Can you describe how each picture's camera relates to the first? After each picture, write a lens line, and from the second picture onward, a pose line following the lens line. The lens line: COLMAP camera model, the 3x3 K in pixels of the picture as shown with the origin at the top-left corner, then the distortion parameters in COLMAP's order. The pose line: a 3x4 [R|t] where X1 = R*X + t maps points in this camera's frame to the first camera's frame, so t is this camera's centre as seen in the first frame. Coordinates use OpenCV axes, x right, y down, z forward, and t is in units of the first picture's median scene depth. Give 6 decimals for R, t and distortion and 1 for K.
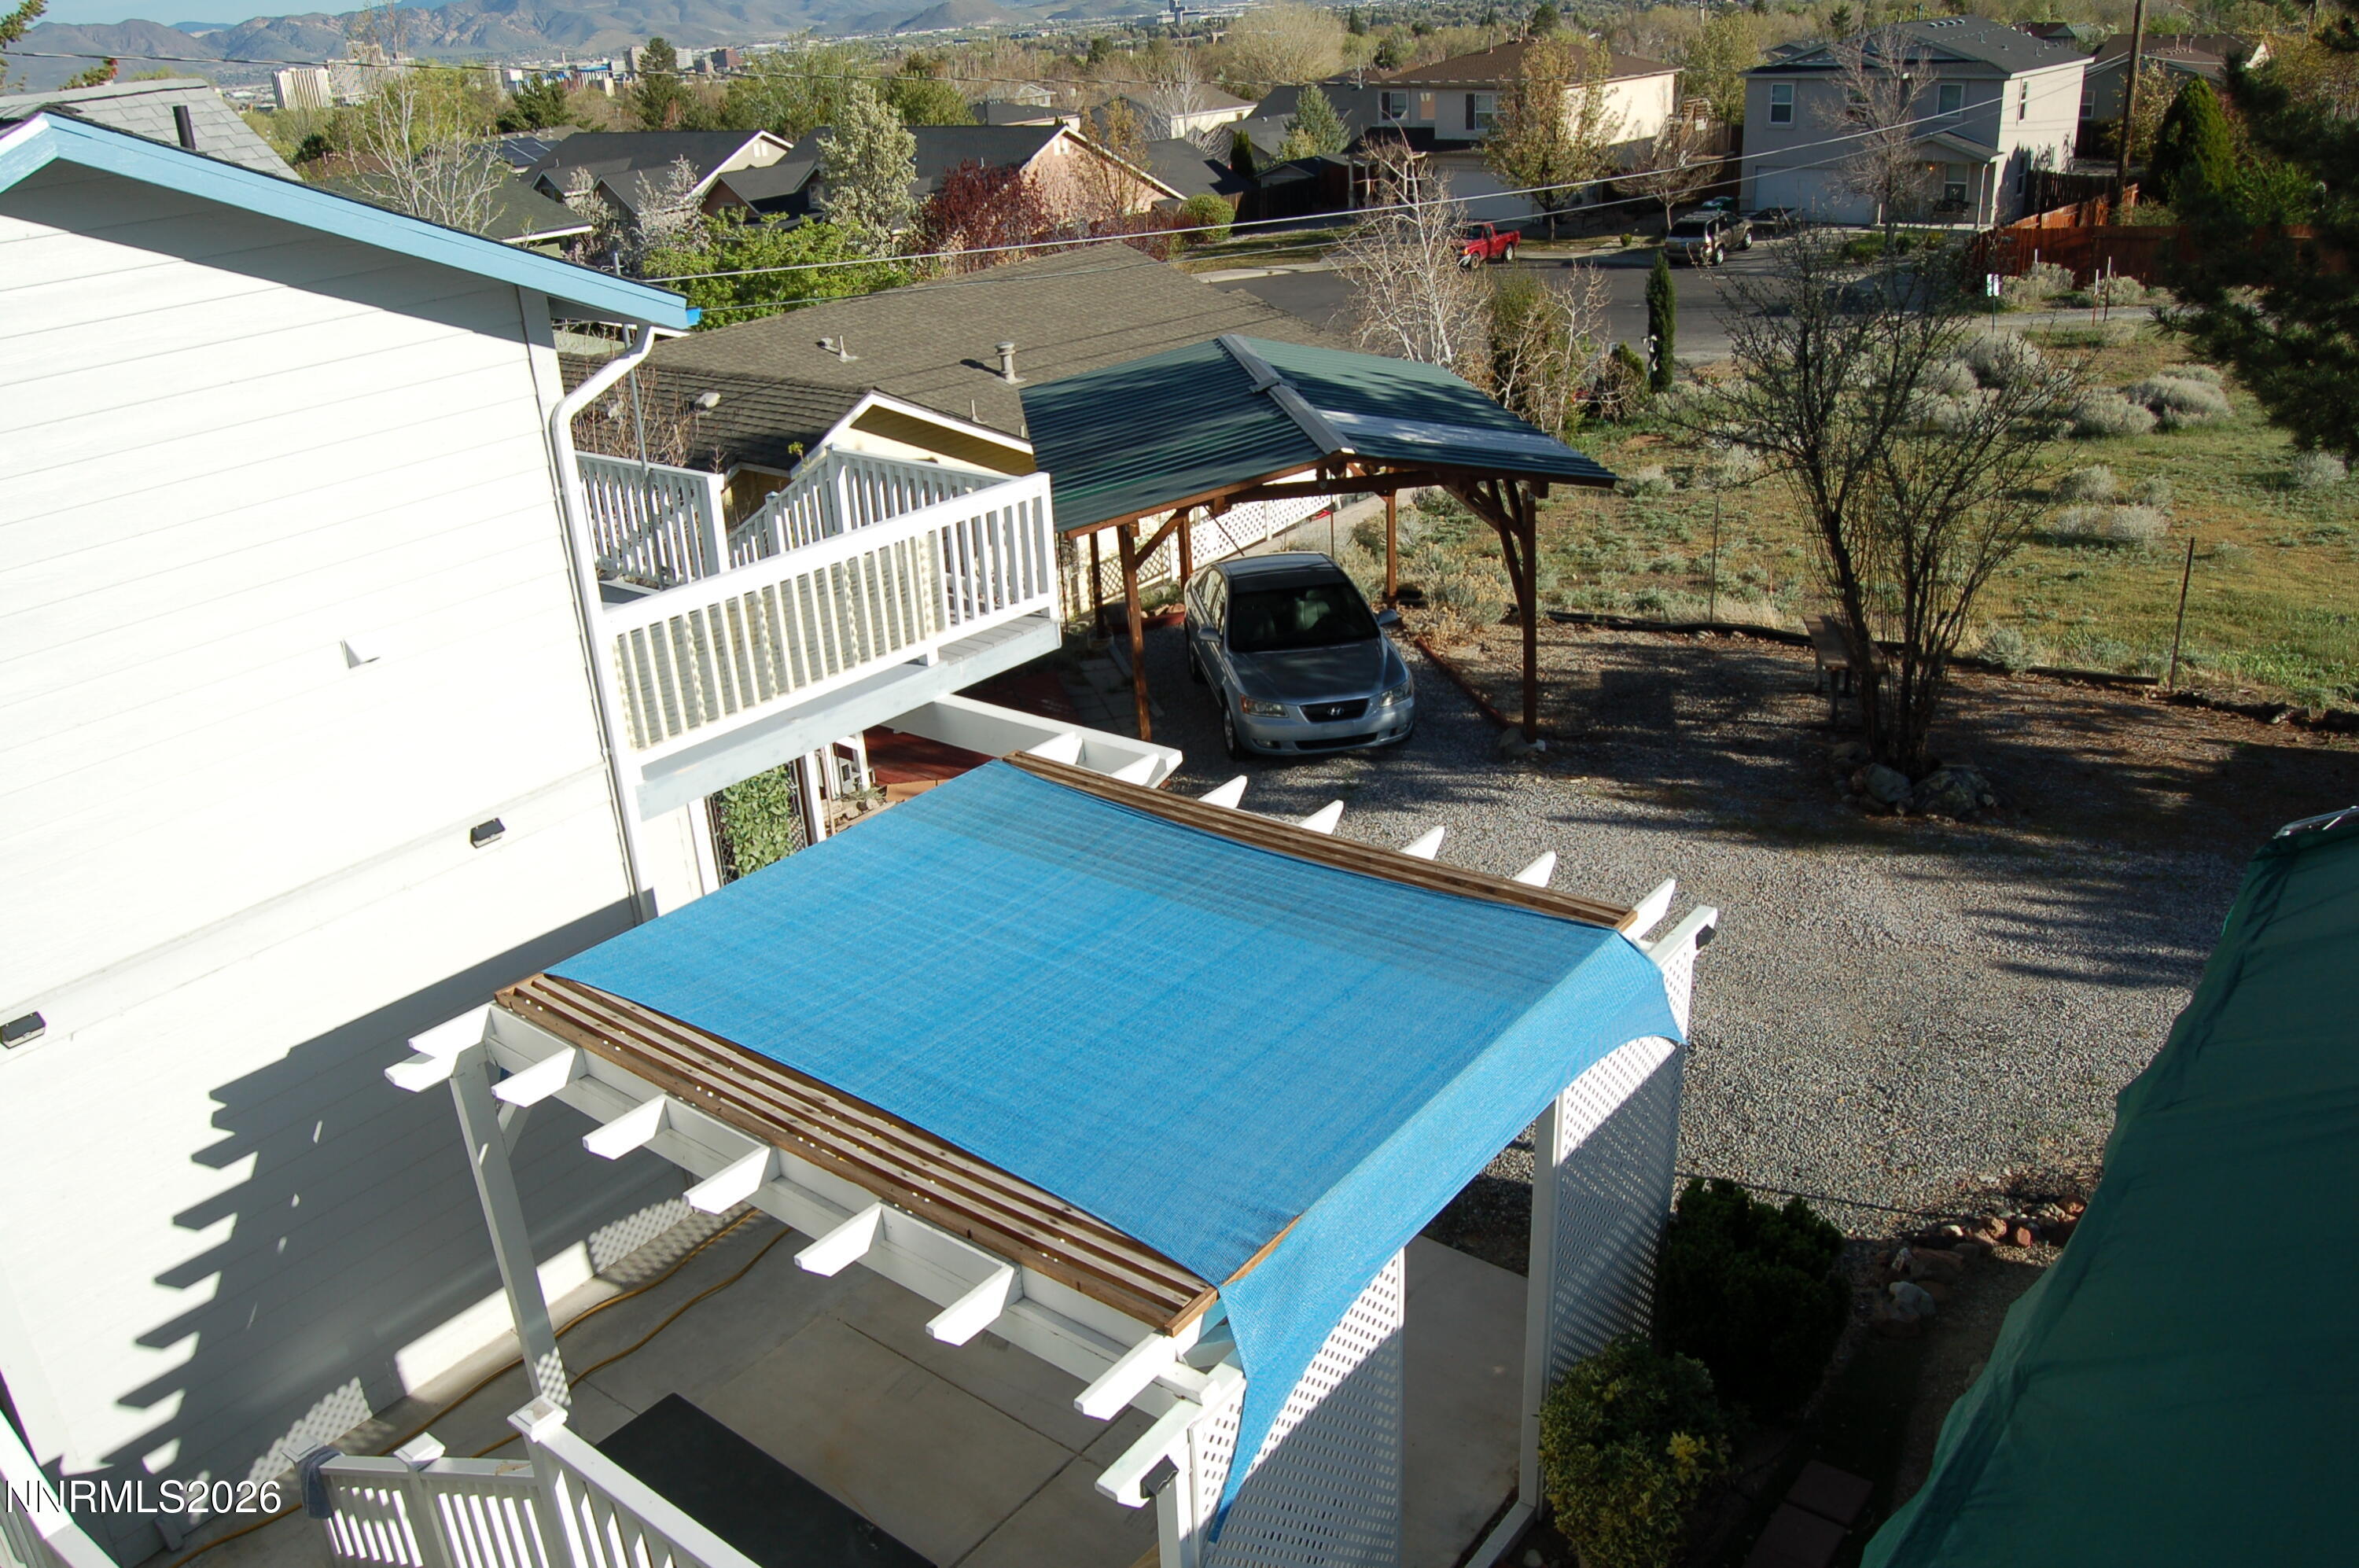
lens RADIAL K [[1850.0, 0, 1171.1], [0, 1850.0, 776.4], [0, 0, 1]] dist [-0.102281, 0.047780]
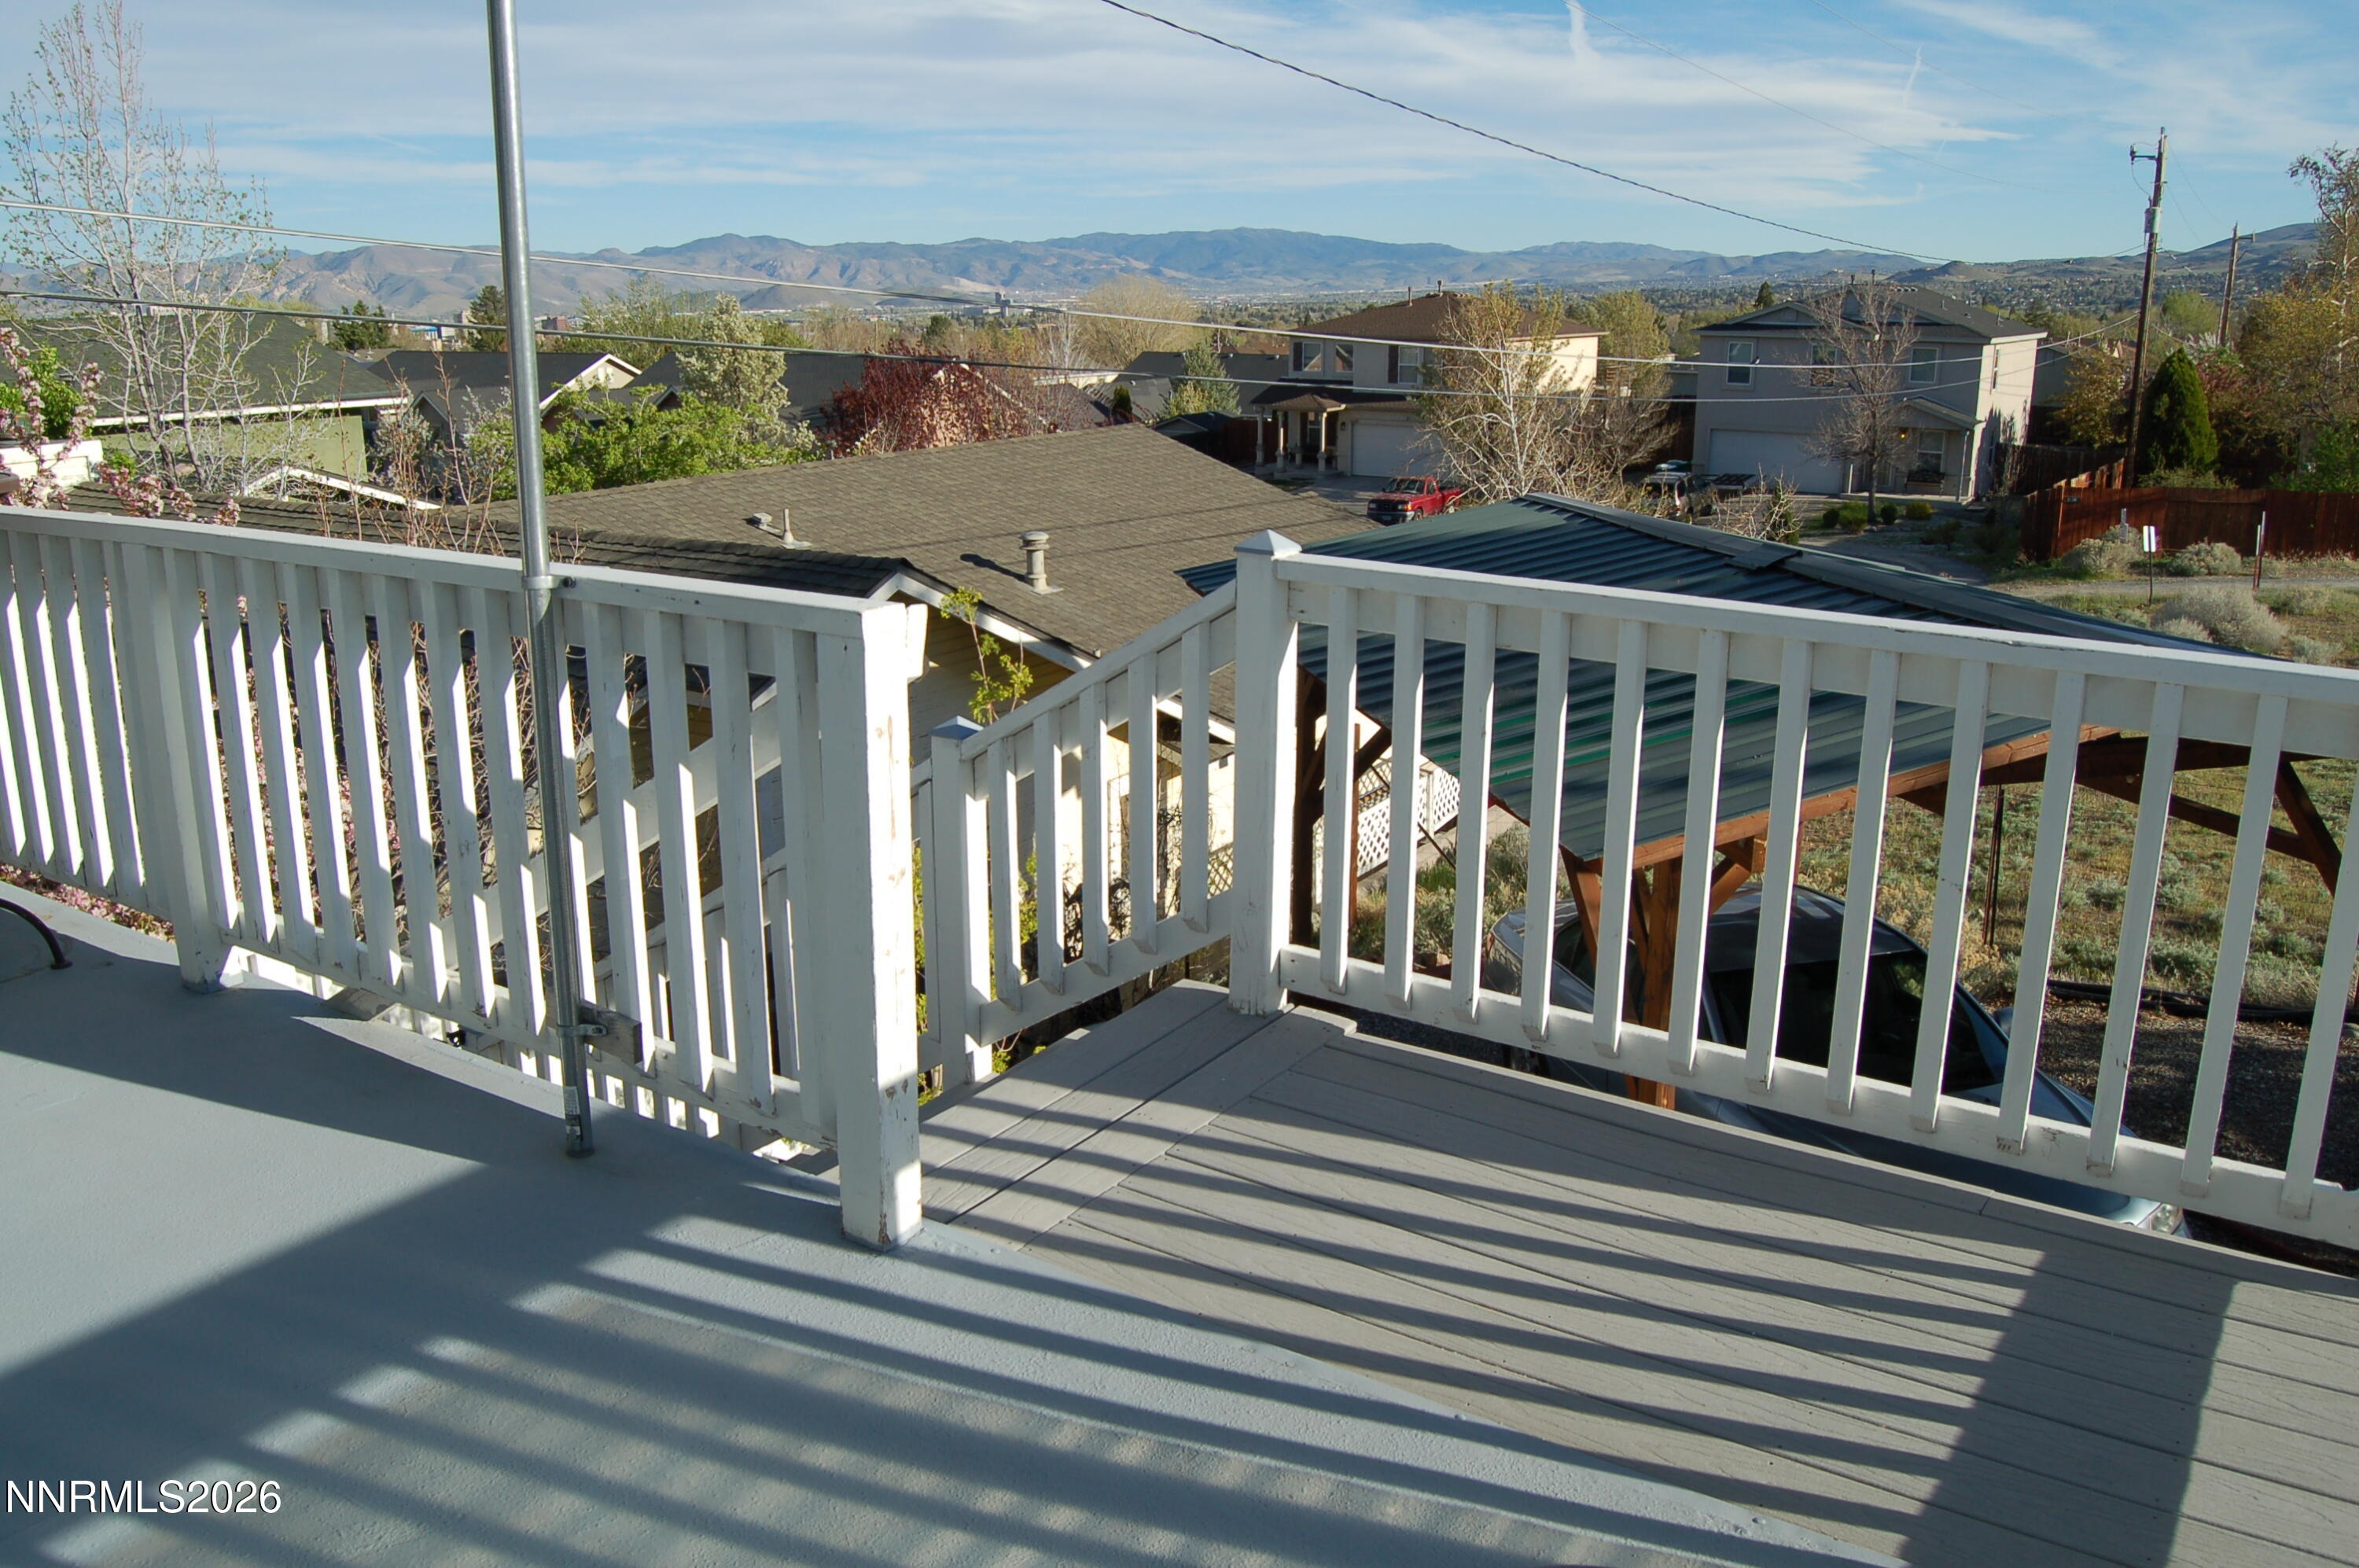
lens RADIAL K [[1843.7, 0, 1165.9], [0, 1843.7, 774.7], [0, 0, 1]] dist [-0.103008, 0.043006]
pose [[0.994618, 0.026490, 0.100167, -0.042209], [-0.011277, 0.988699, -0.149492, -0.020247], [-0.102995, 0.147557, 0.983676, 0.140779]]
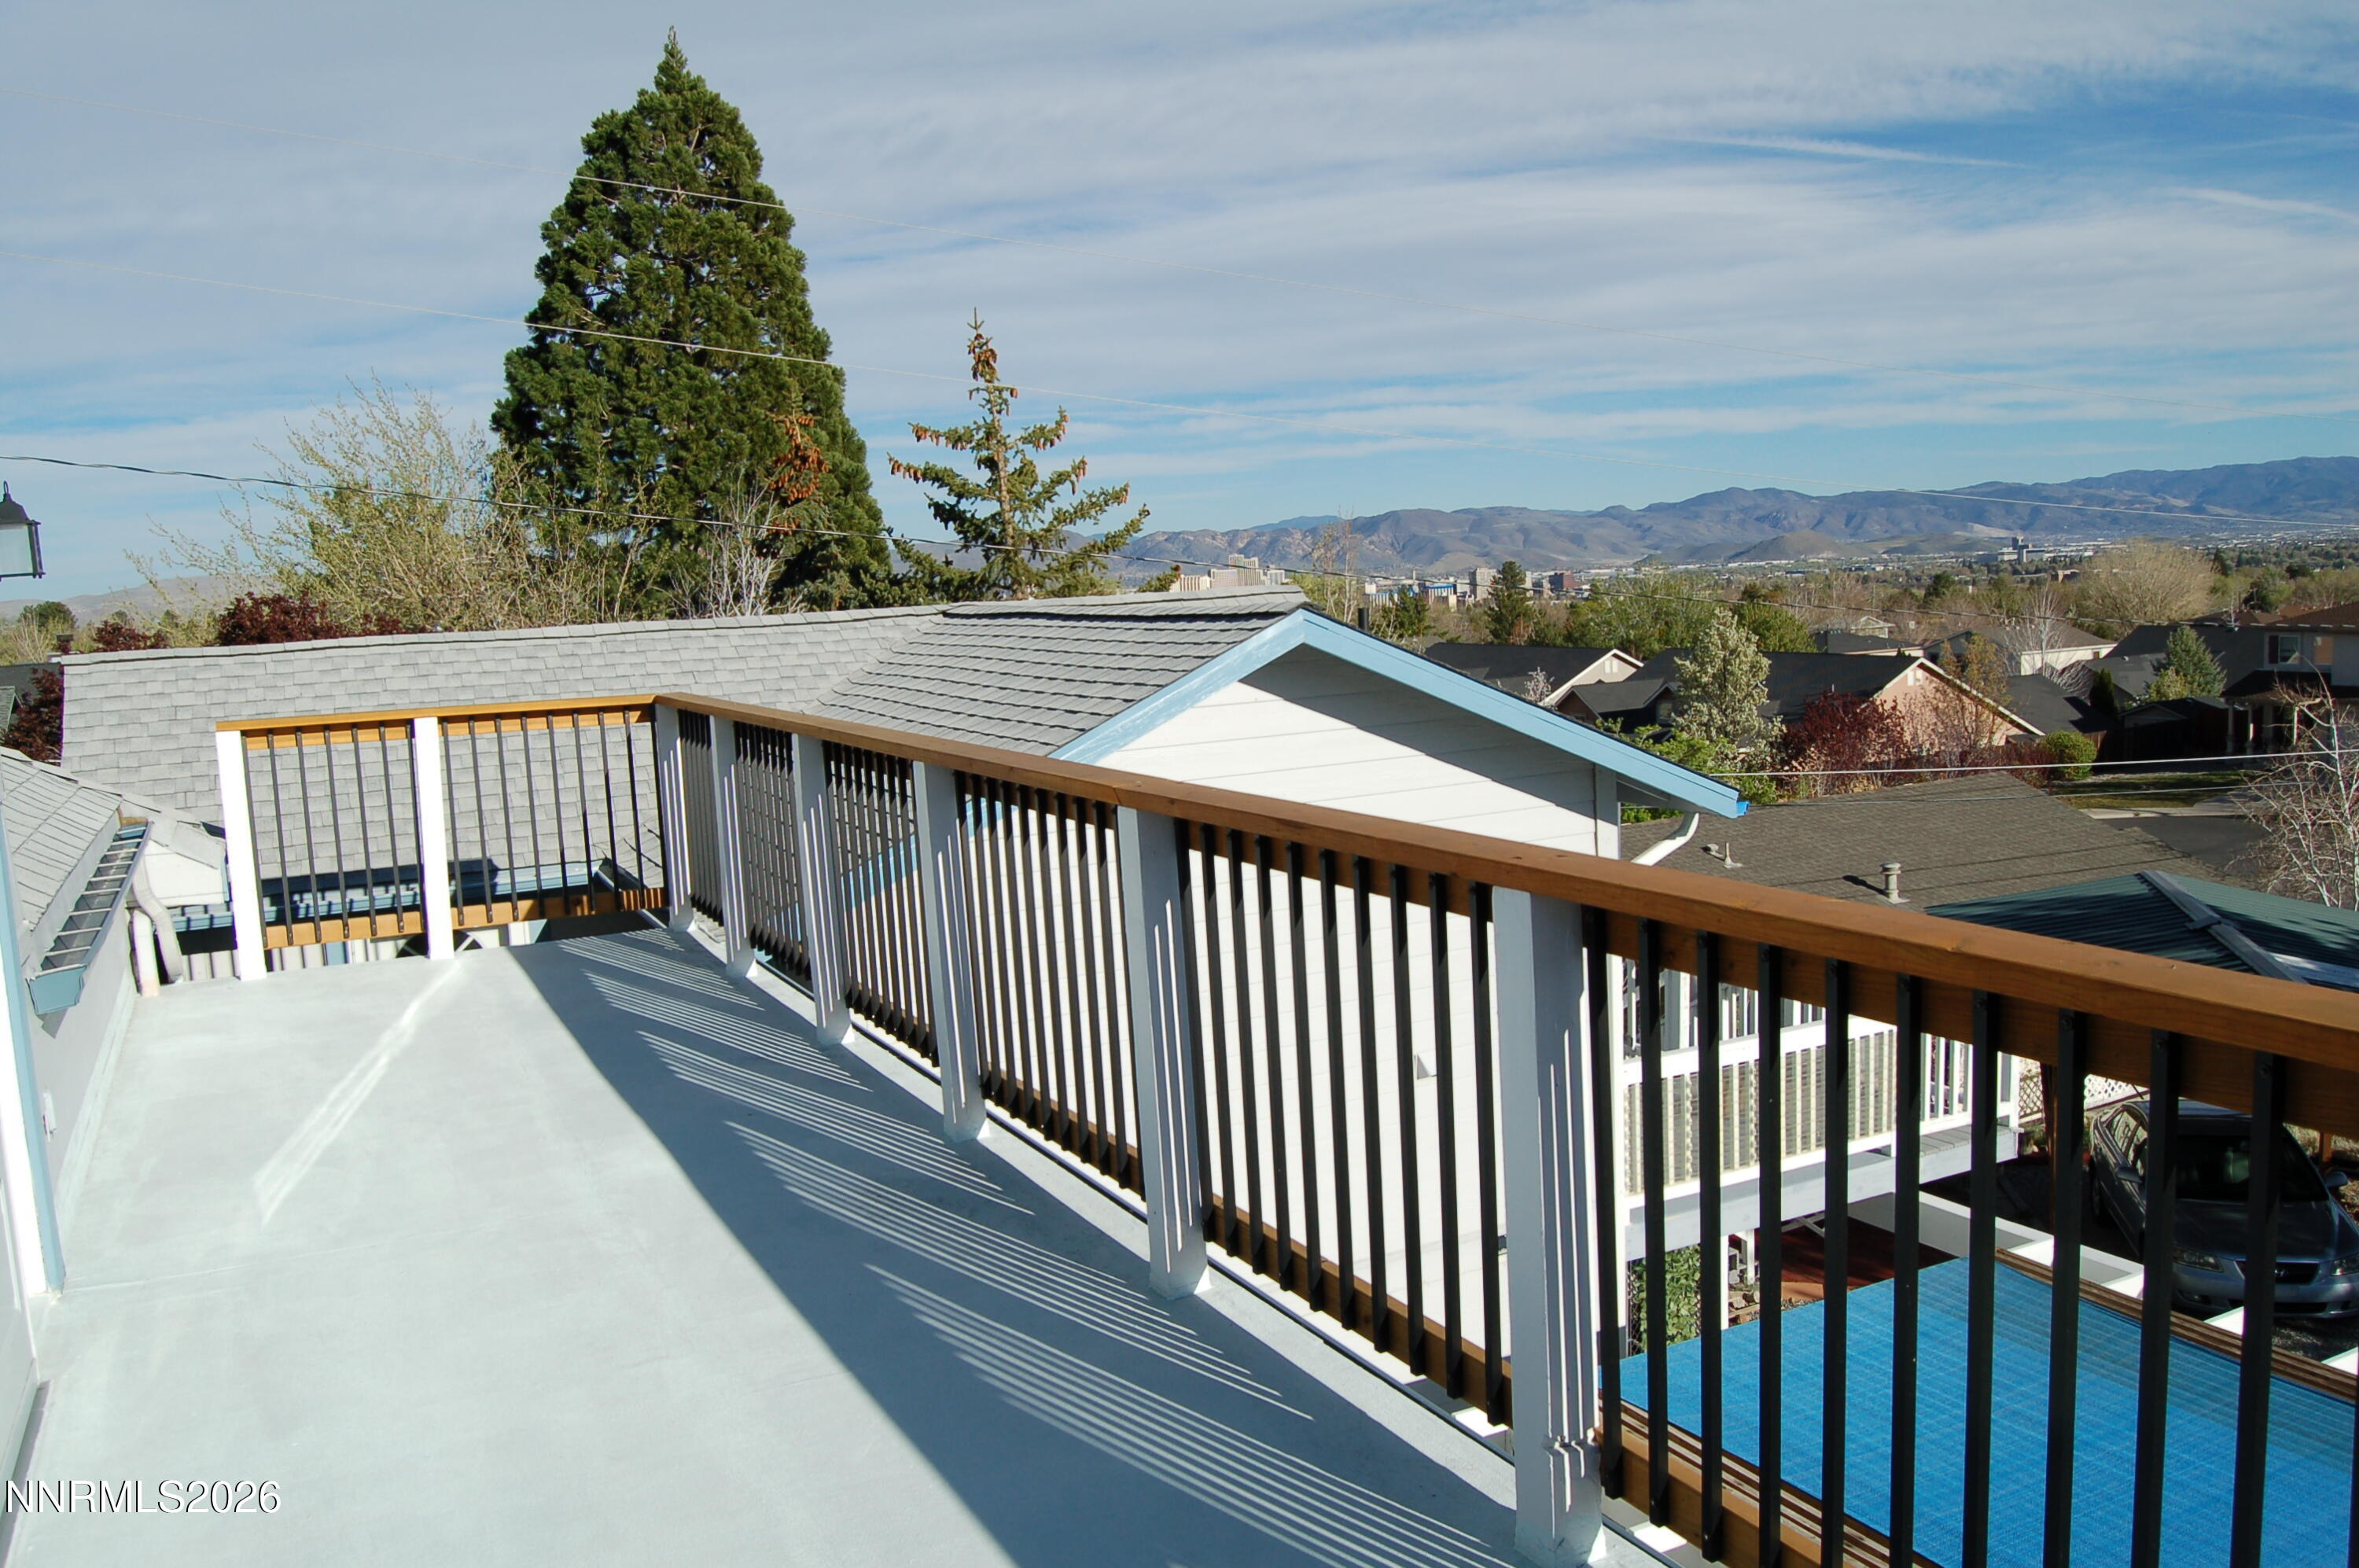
lens RADIAL K [[1843.7, 0, 1165.9], [0, 1843.7, 774.7], [0, 0, 1]] dist [-0.103008, 0.043006]
pose [[0.906387, 0.058886, -0.418324, -0.014636], [-0.169130, 0.957996, -0.231602, 0.006239], [0.387114, 0.280672, 0.878274, -0.016445]]
